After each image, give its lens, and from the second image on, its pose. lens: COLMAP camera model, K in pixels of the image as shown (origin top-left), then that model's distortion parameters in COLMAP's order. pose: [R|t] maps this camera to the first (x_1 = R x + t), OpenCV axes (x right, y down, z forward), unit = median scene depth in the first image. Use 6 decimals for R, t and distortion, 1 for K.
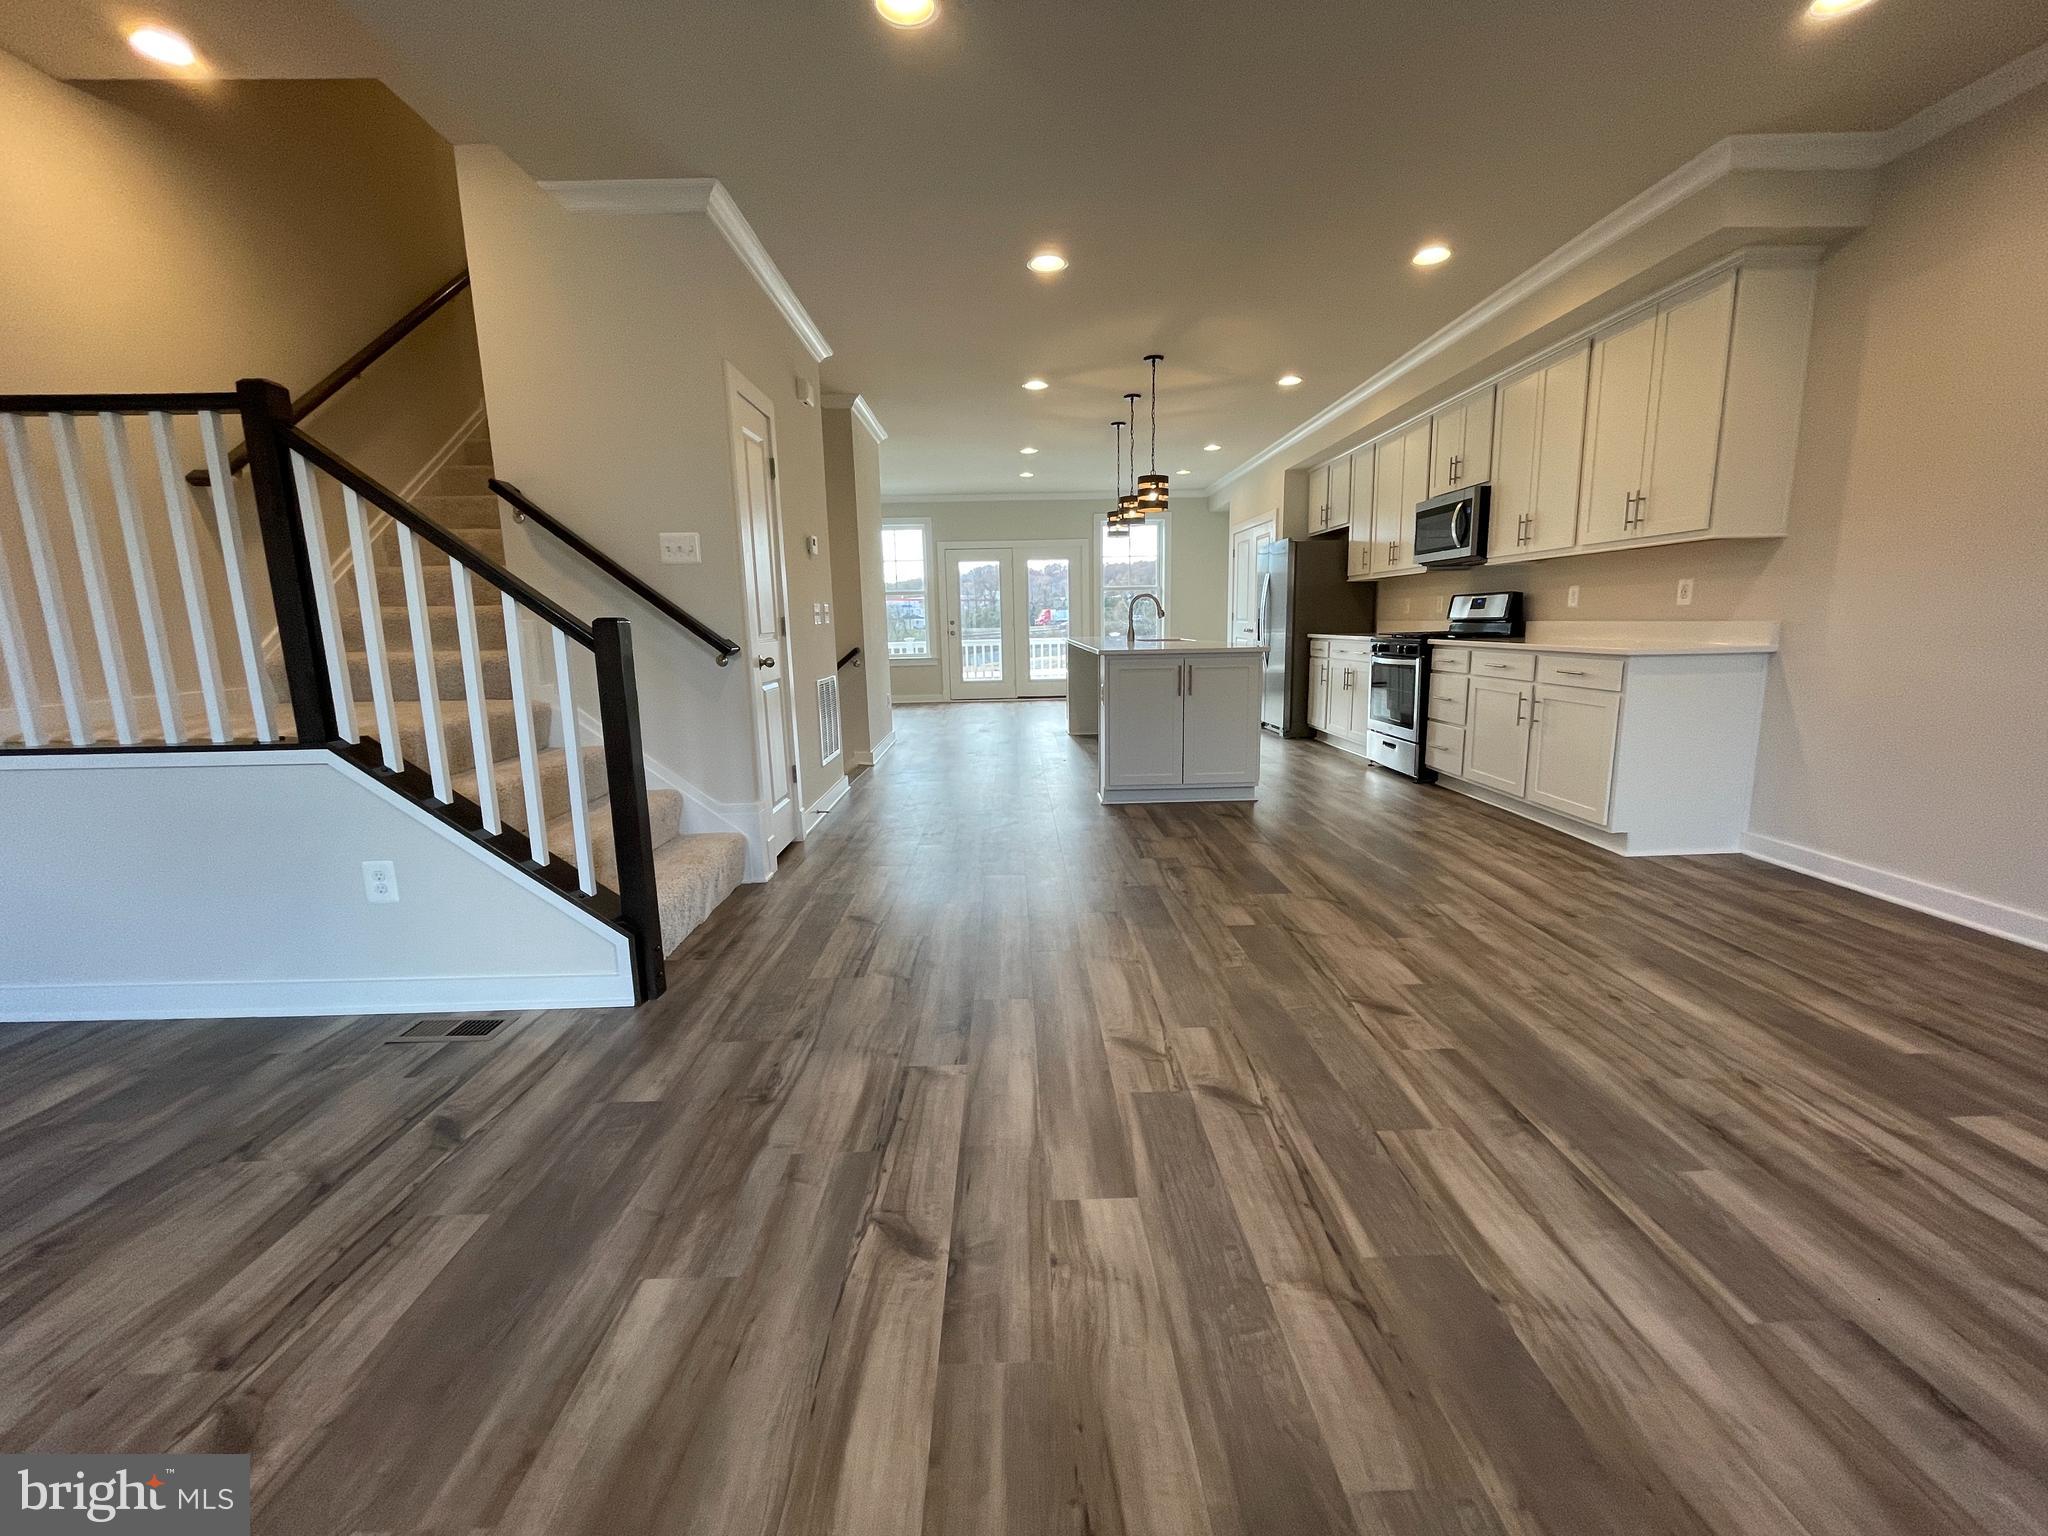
lens RADIAL K [[822.6, 0, 1024.0], [0, 822.6, 768.0], [0, 0, 1]] dist [-0.003179, -0.000235]
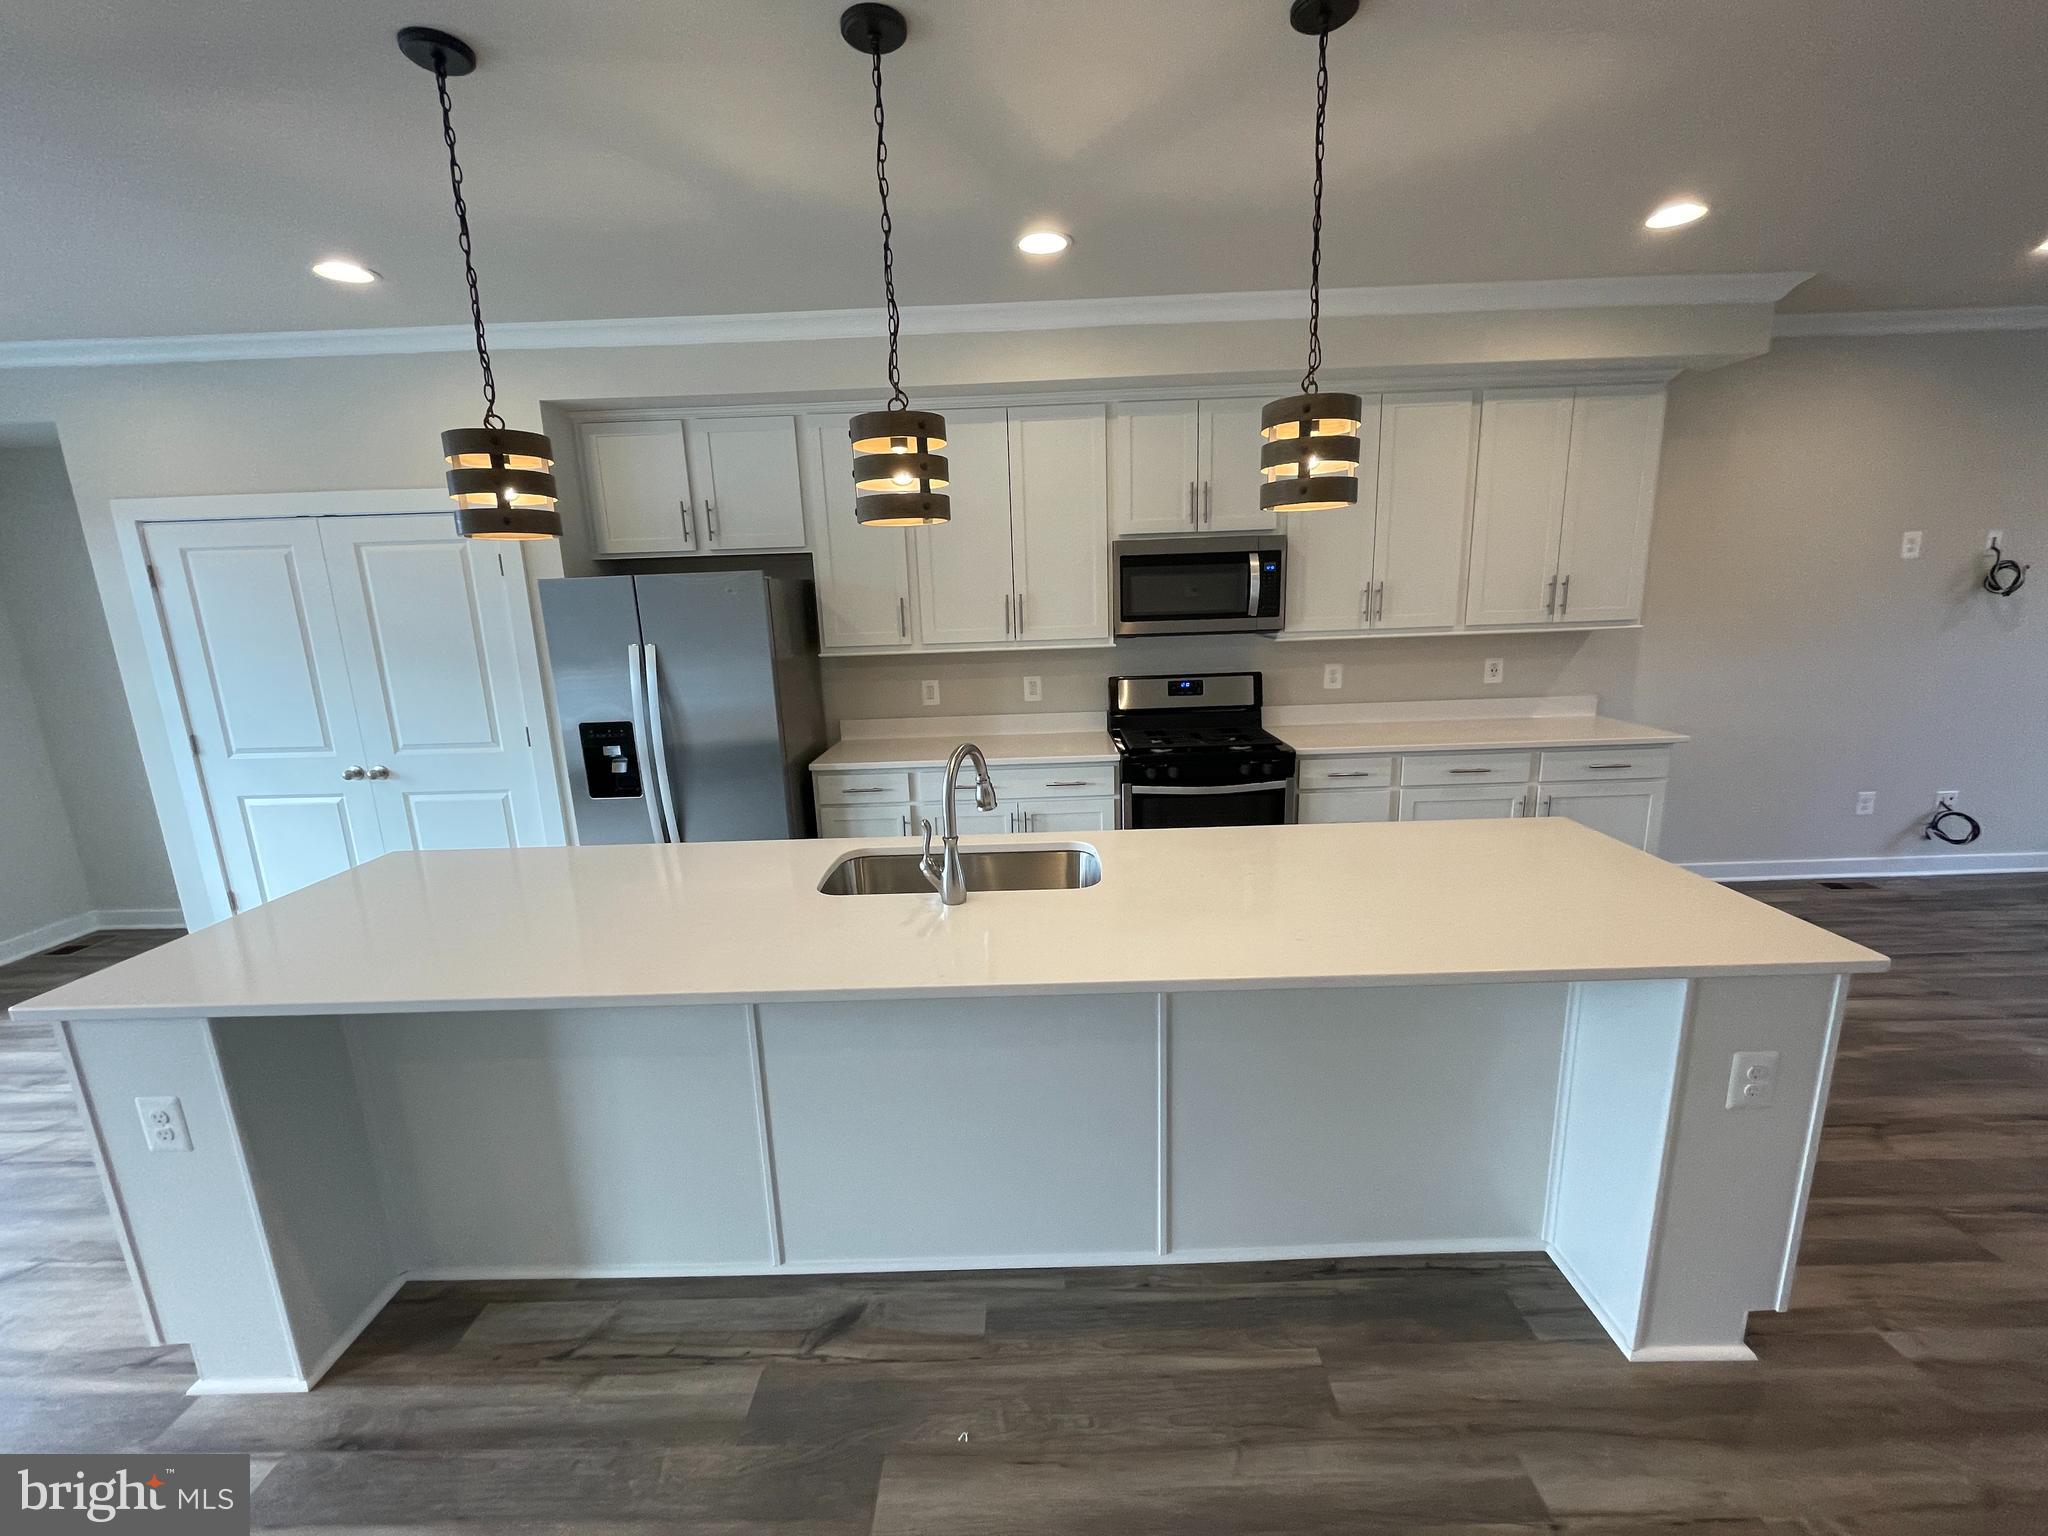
lens RADIAL K [[822.6, 0, 1024.0], [0, 822.6, 768.0], [0, 0, 1]] dist [-0.003179, -0.000235]
pose [[0.029668, -0.183665, 0.982541, -0.262828], [0.211692, 0.961831, 0.173402, -0.401241], [-0.976886, 0.202852, 0.067416, 1.530389]]
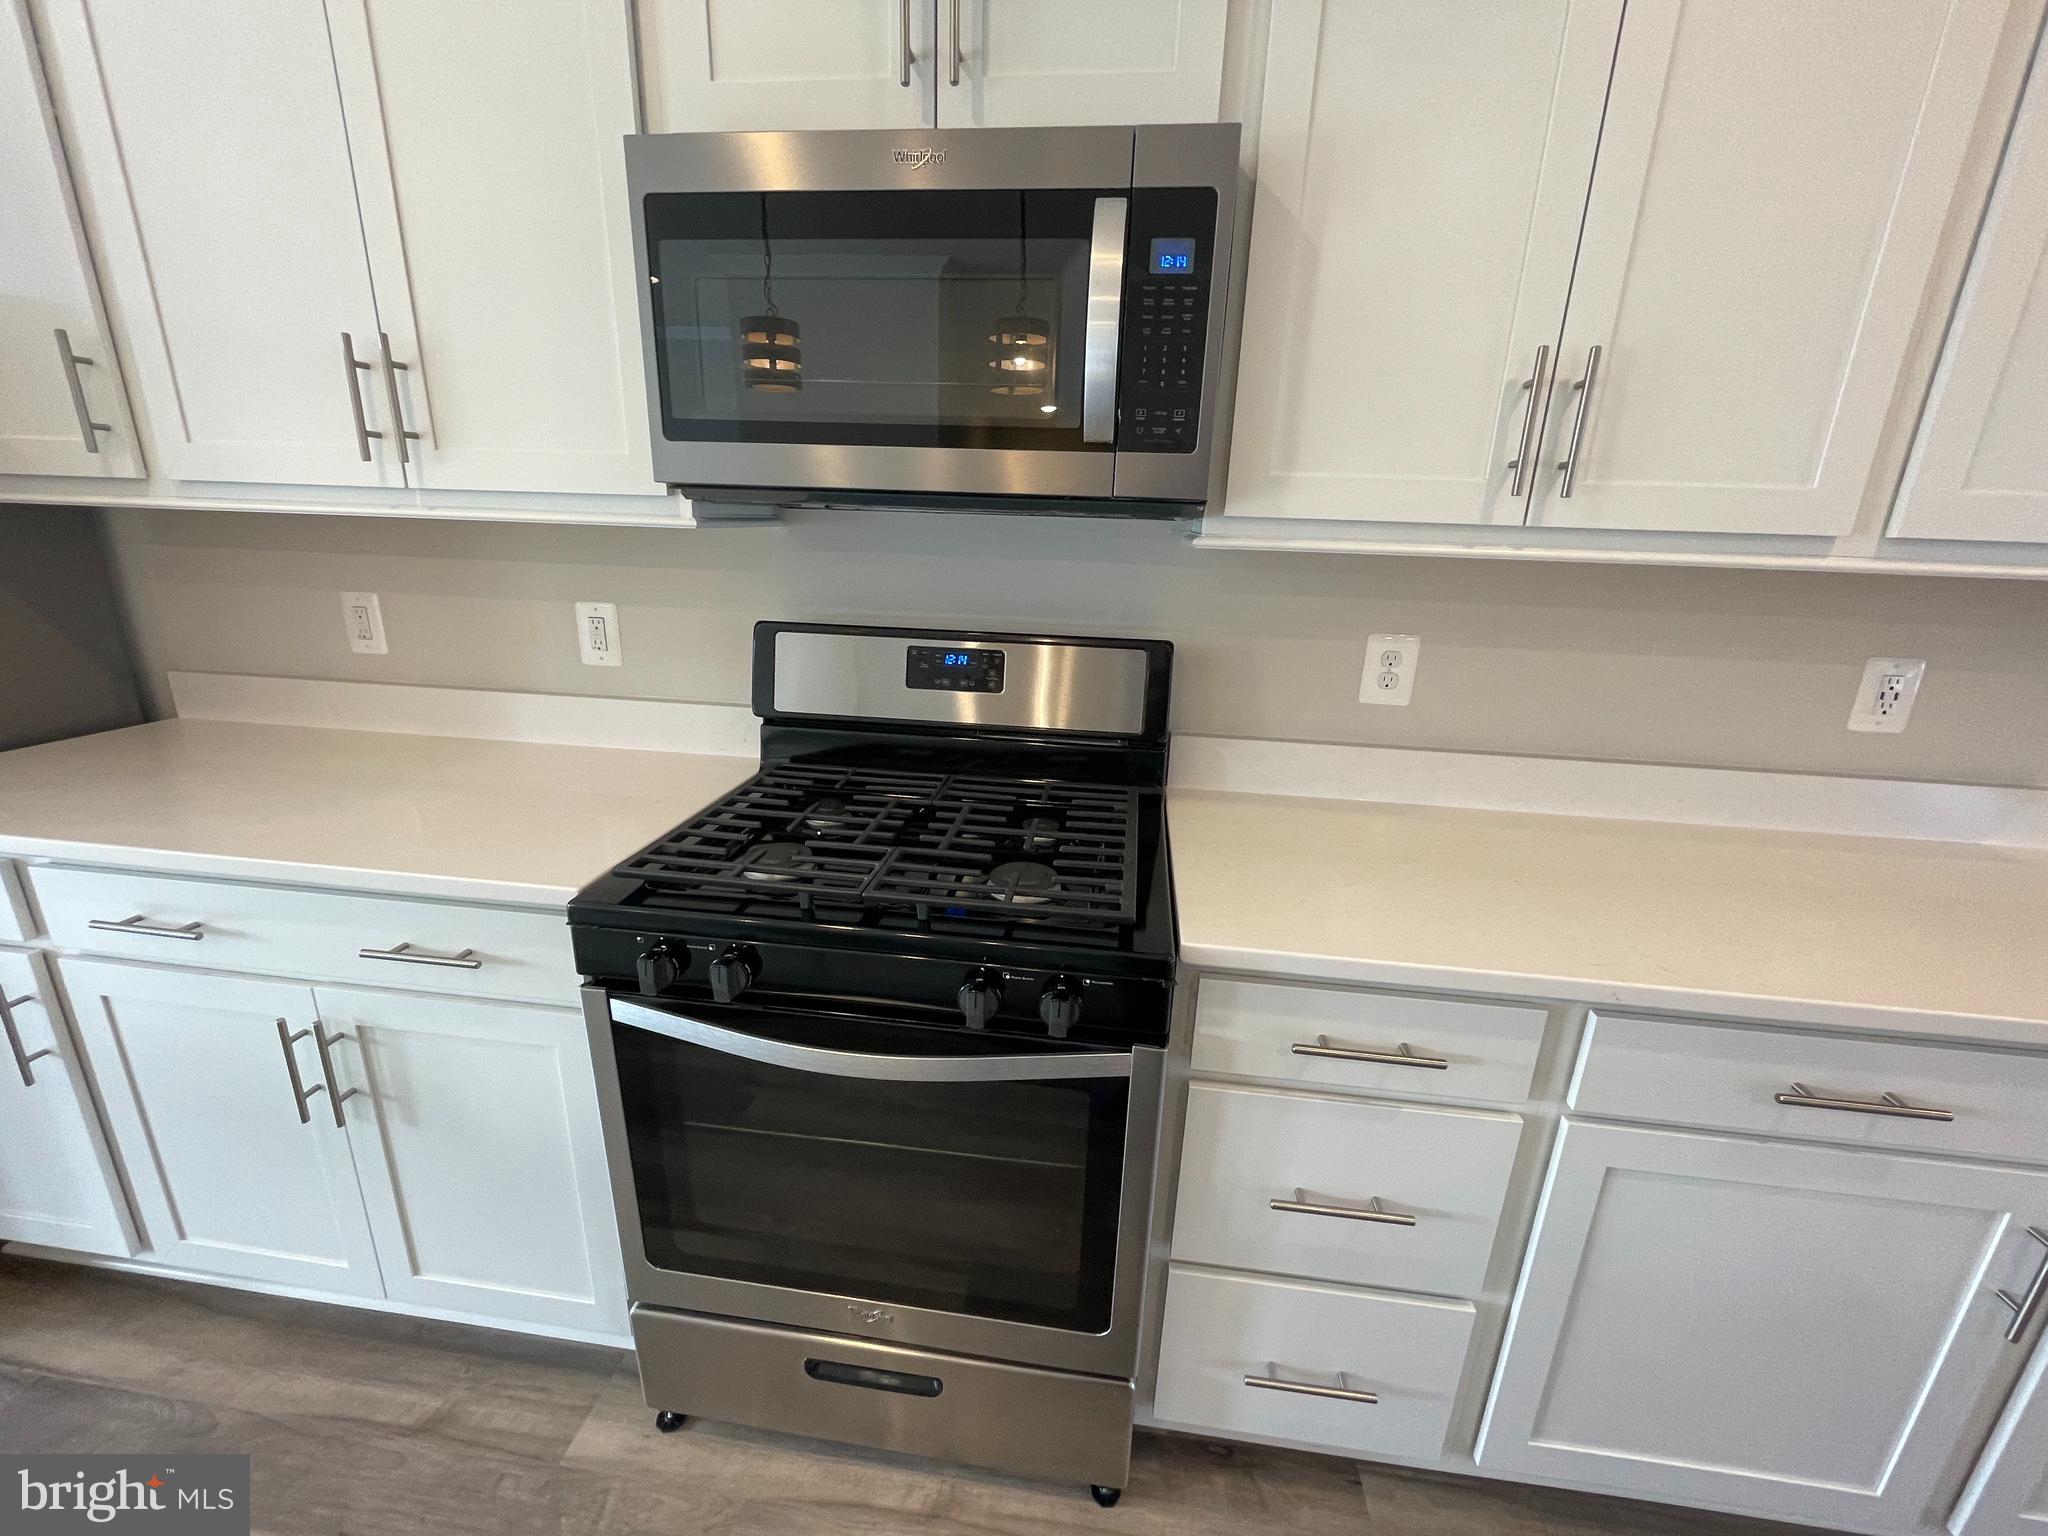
lens RADIAL K [[822.6, 0, 1024.0], [0, 822.6, 768.0], [0, 0, 1]] dist [-0.003179, -0.000235]
pose [[0.143831, -0.252672, 0.956802, 0.409775], [0.139922, 0.962334, 0.233099, -0.315615], [-0.979661, 0.100350, 0.173767, 1.293447]]
